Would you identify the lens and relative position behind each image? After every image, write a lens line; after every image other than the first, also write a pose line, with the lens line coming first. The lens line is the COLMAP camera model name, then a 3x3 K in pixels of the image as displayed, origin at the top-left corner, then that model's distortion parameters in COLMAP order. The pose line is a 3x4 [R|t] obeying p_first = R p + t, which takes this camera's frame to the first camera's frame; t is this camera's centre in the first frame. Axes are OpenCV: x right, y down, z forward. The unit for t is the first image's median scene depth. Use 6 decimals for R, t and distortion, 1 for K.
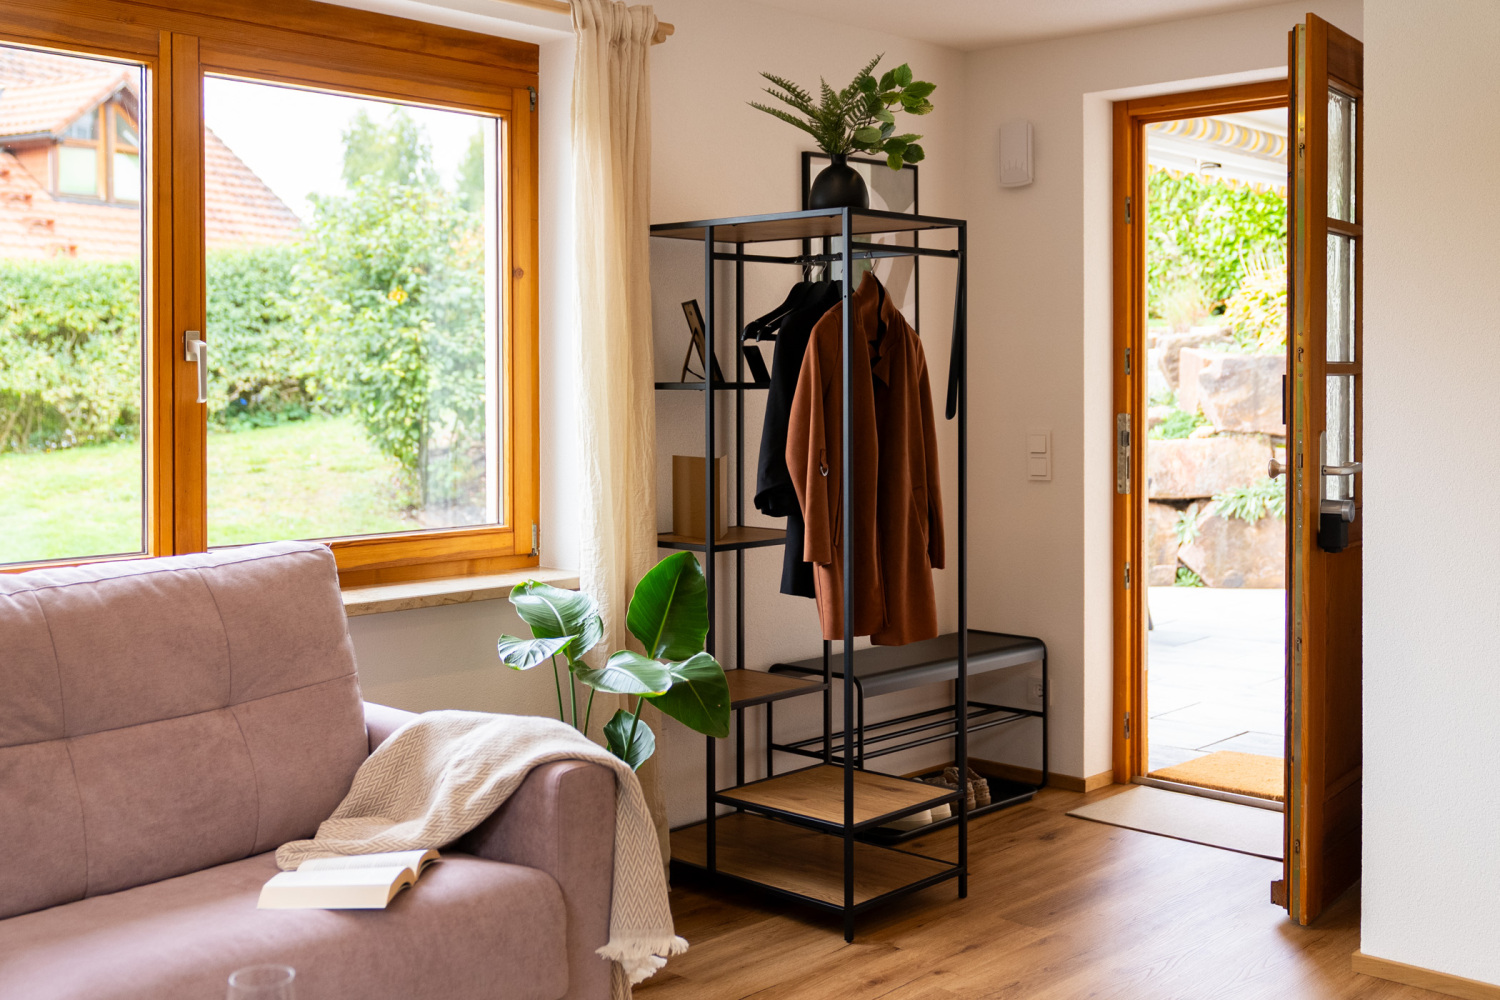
lens RADIAL K [[1643.8, 0, 766.3], [0, 1643.8, 416.4], [0, 0, 1]] dist [0.010539, 0.000000]
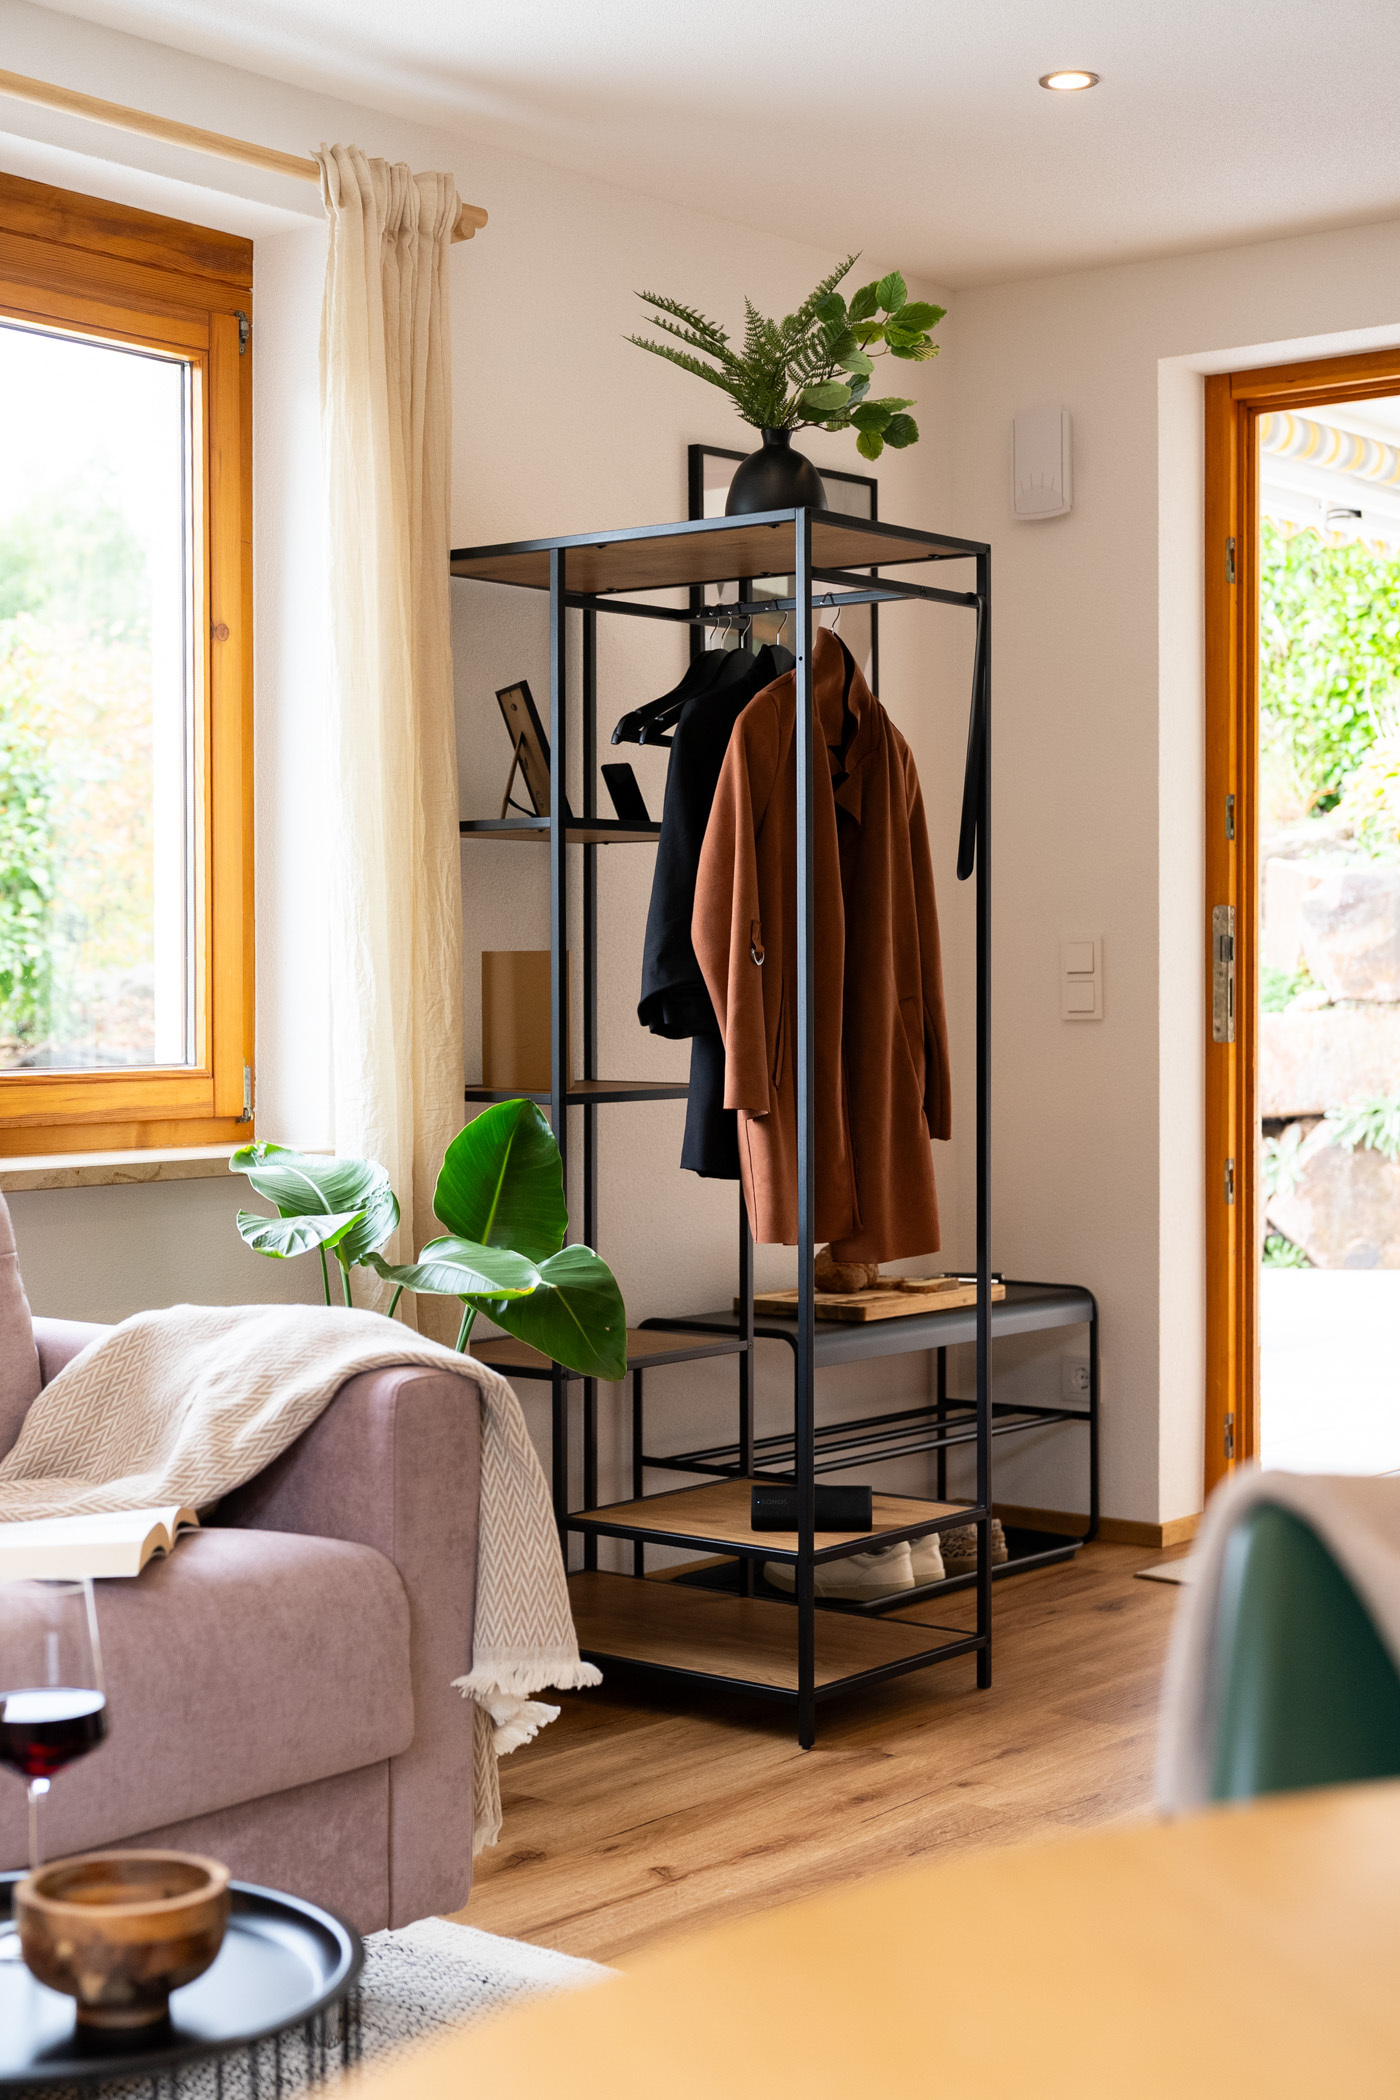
lens RADIAL K [[2974.0, 0, 699.5], [0, 2974.0, 1045.7], [0, 0, 1]] dist [0.023815, 0.000000]
pose [[0.997207, -0.001097, 0.074676, -0.062979], [0.001122, 0.999999, -0.000289, 0.061454], [-0.074675, 0.000372, 0.997208, -0.062390]]
